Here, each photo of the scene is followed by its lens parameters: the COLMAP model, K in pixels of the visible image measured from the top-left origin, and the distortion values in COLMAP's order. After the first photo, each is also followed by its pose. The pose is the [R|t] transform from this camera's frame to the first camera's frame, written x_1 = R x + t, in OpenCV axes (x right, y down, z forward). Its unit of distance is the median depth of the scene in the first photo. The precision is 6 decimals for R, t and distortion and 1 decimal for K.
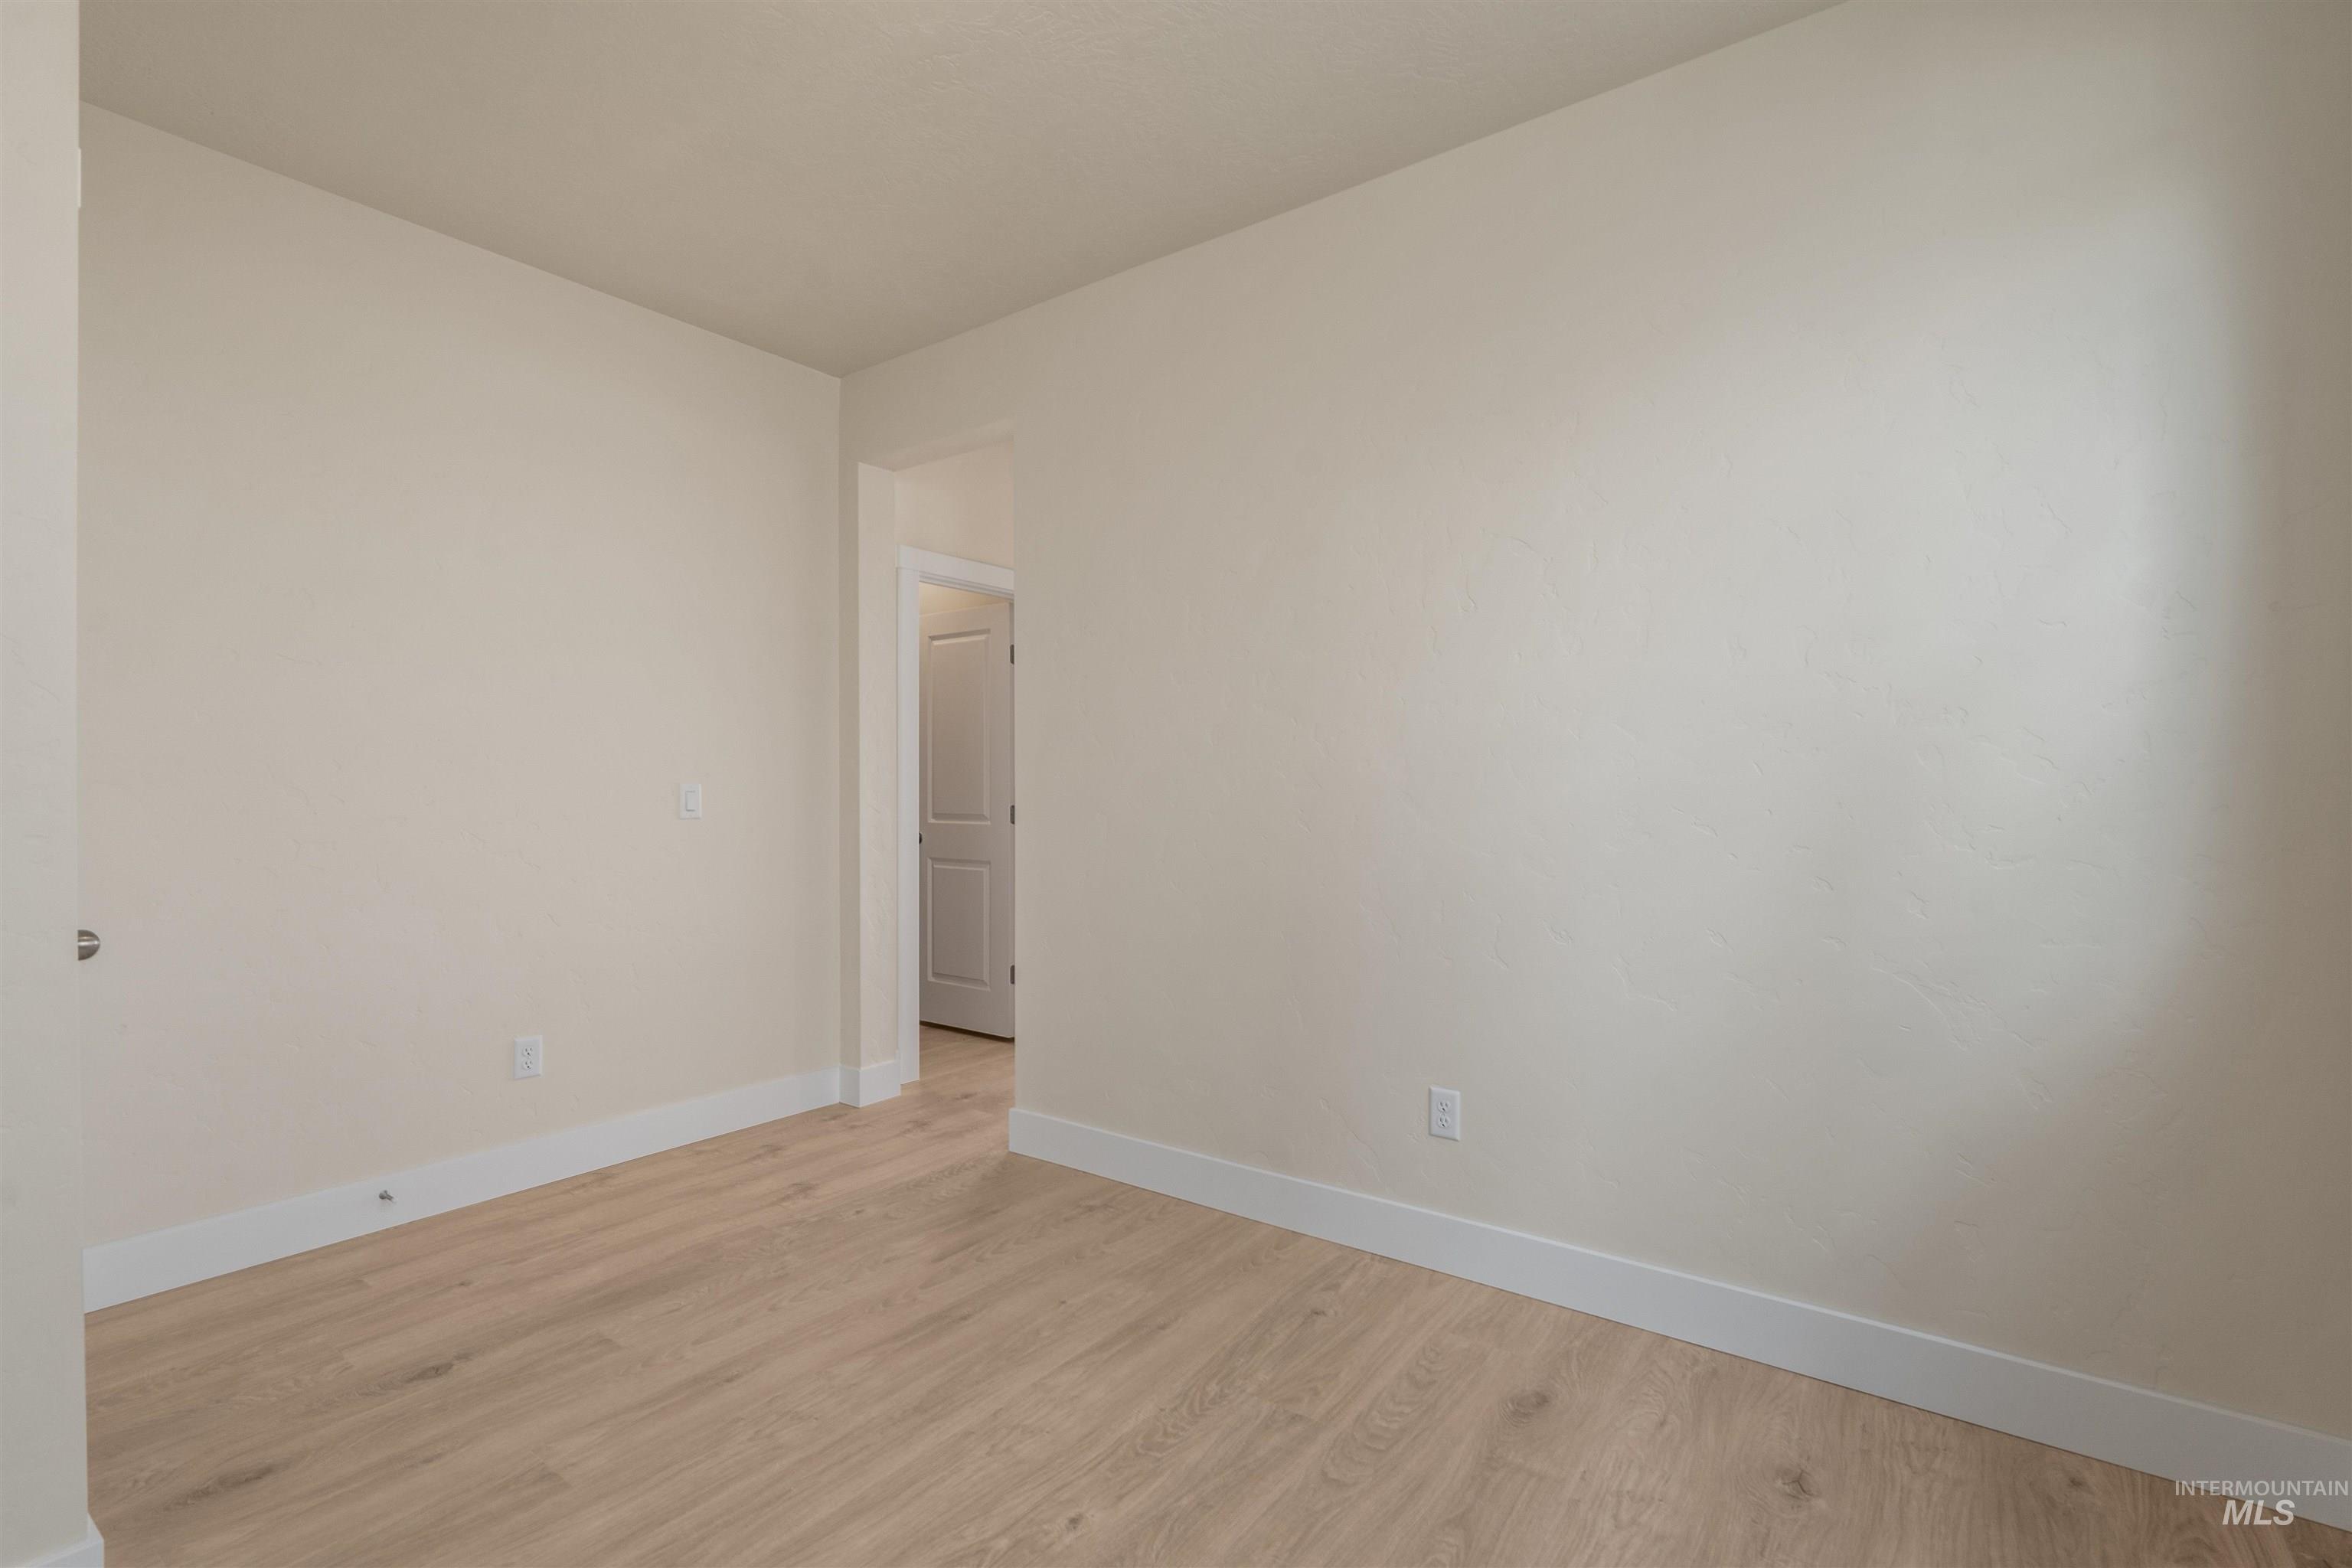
lens RADIAL K [[1065.6, 0, 1175.9], [0, 1065.6, 783.5], [0, 0, 1]] dist [-0.003660, 0.001670]
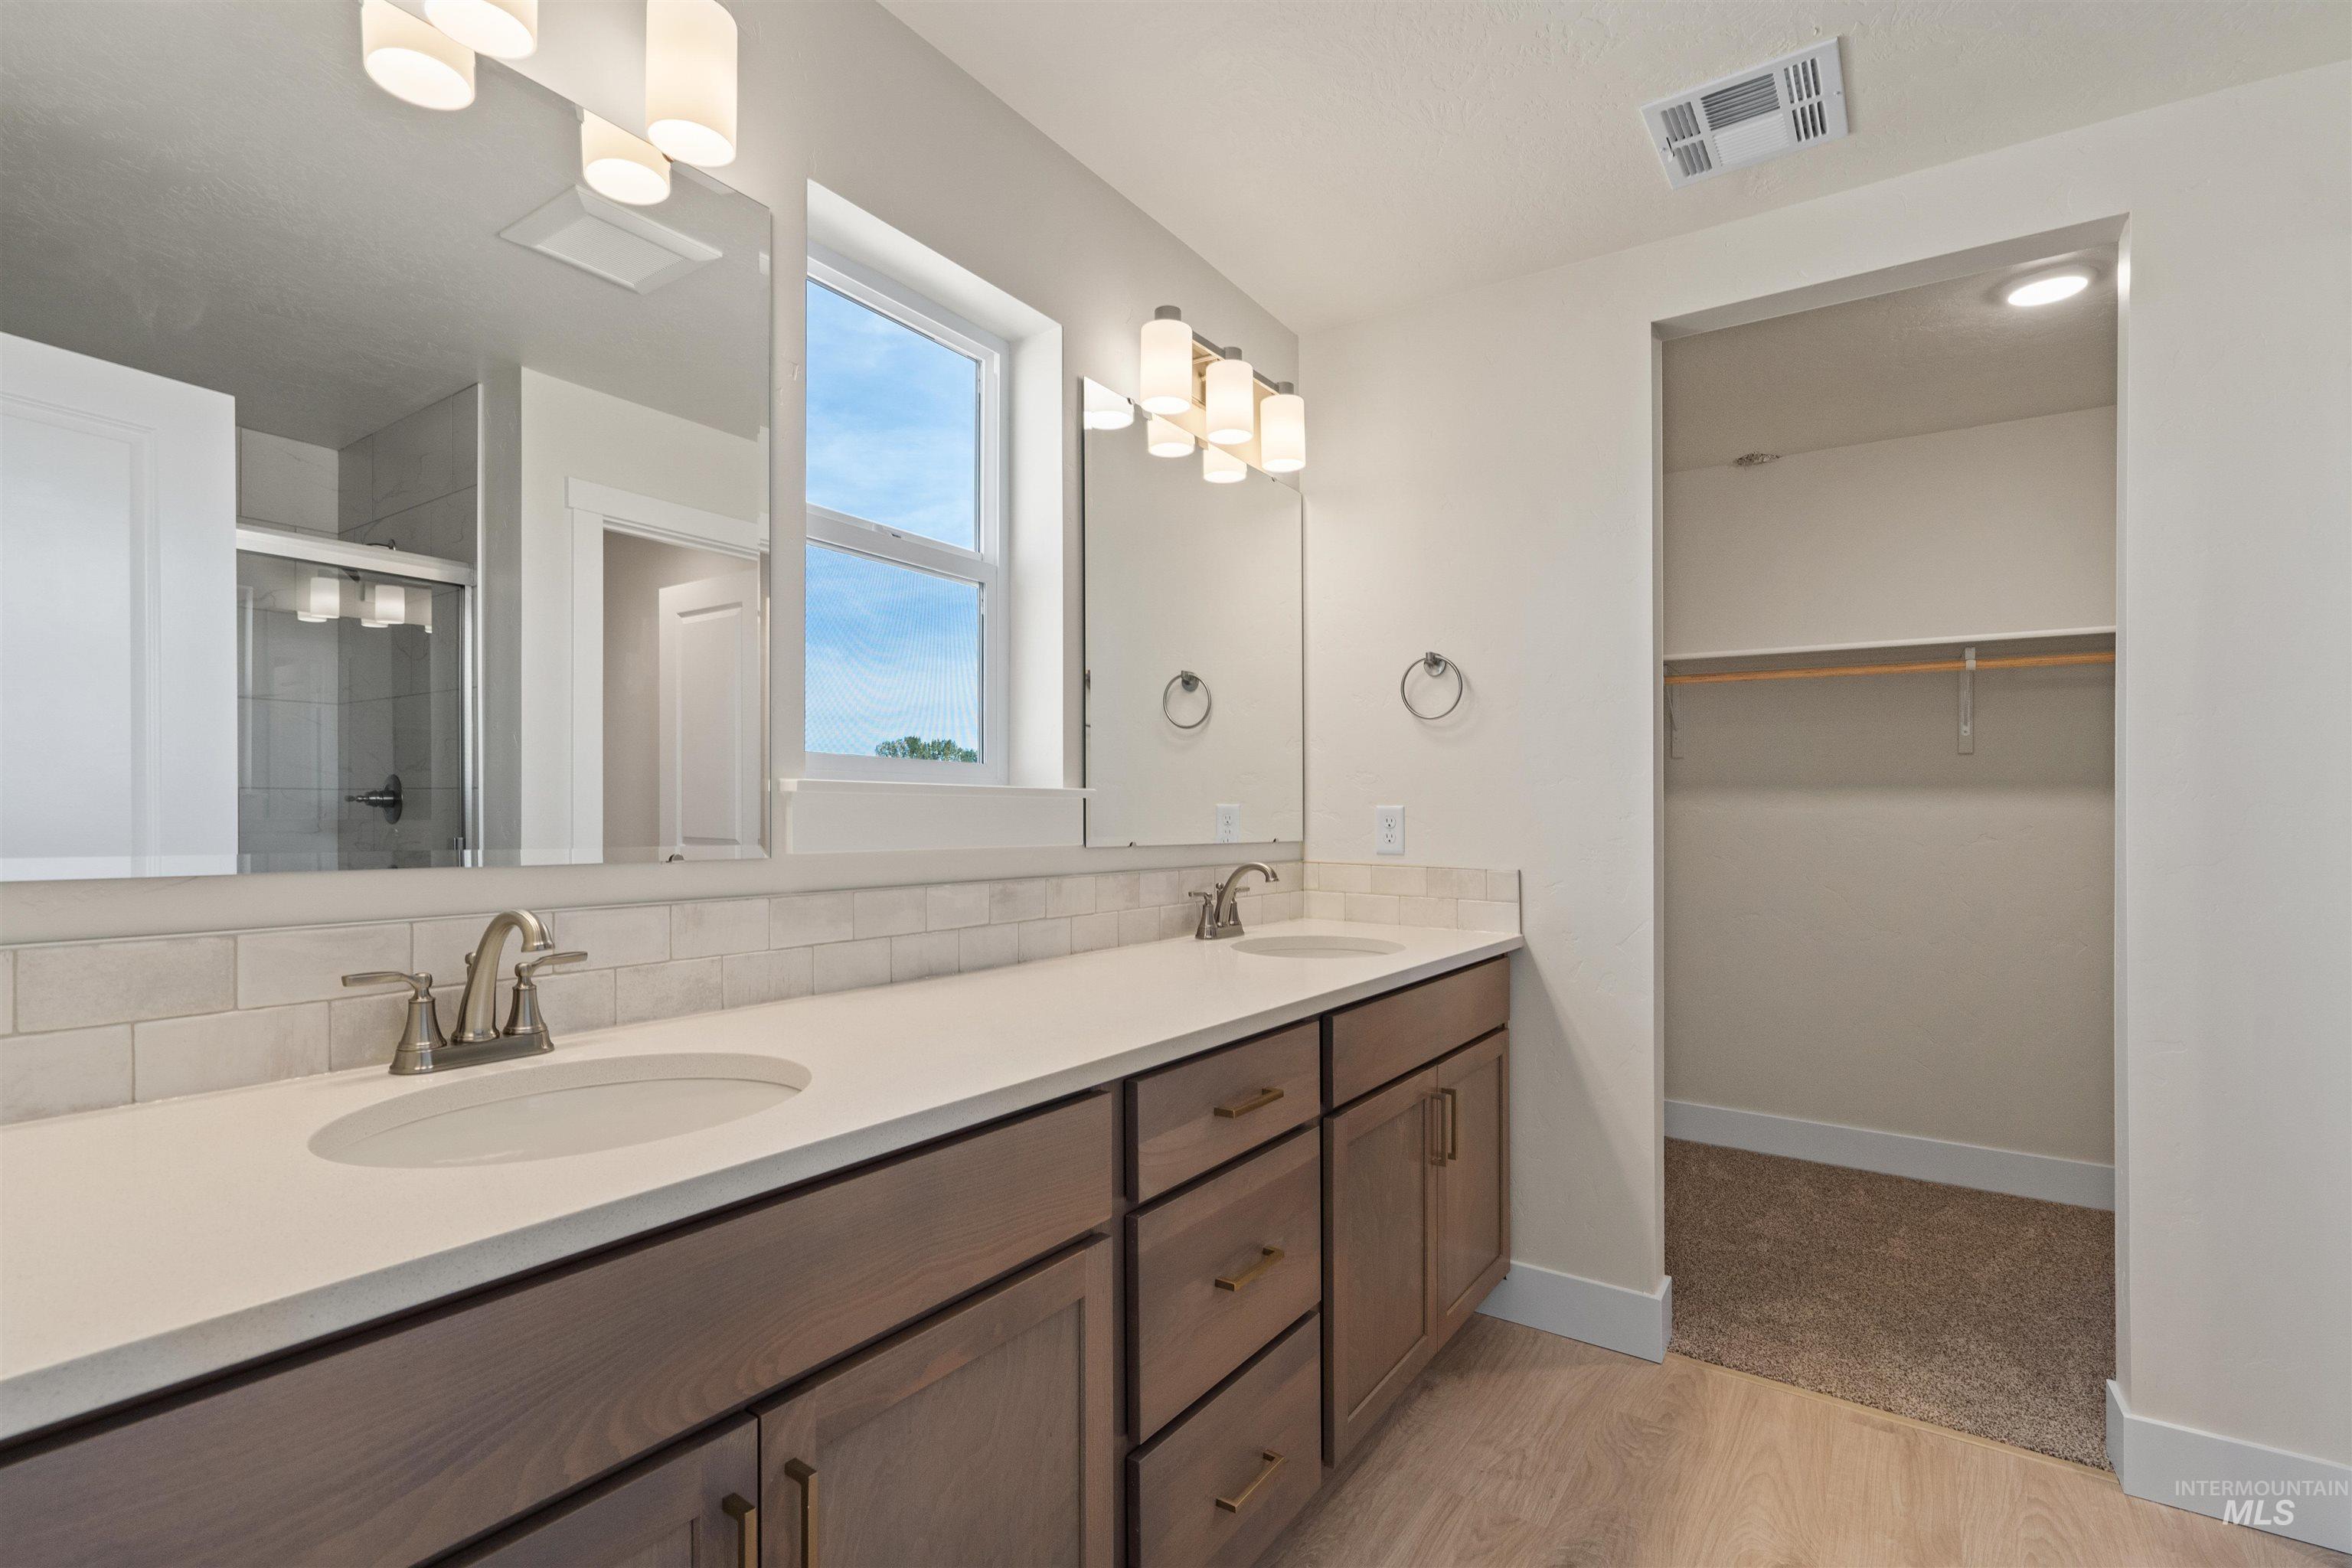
lens RADIAL K [[1065.6, 0, 1177.2], [0, 1065.6, 794.4], [0, 0, 1]] dist [-0.003660, 0.001670]
pose [[-0.999281, -0.000875, -0.037907, 0.810284], [-0.000784, 0.999997, -0.002417, -0.009764], [0.037909, -0.002386, -0.999278, 2.078989]]
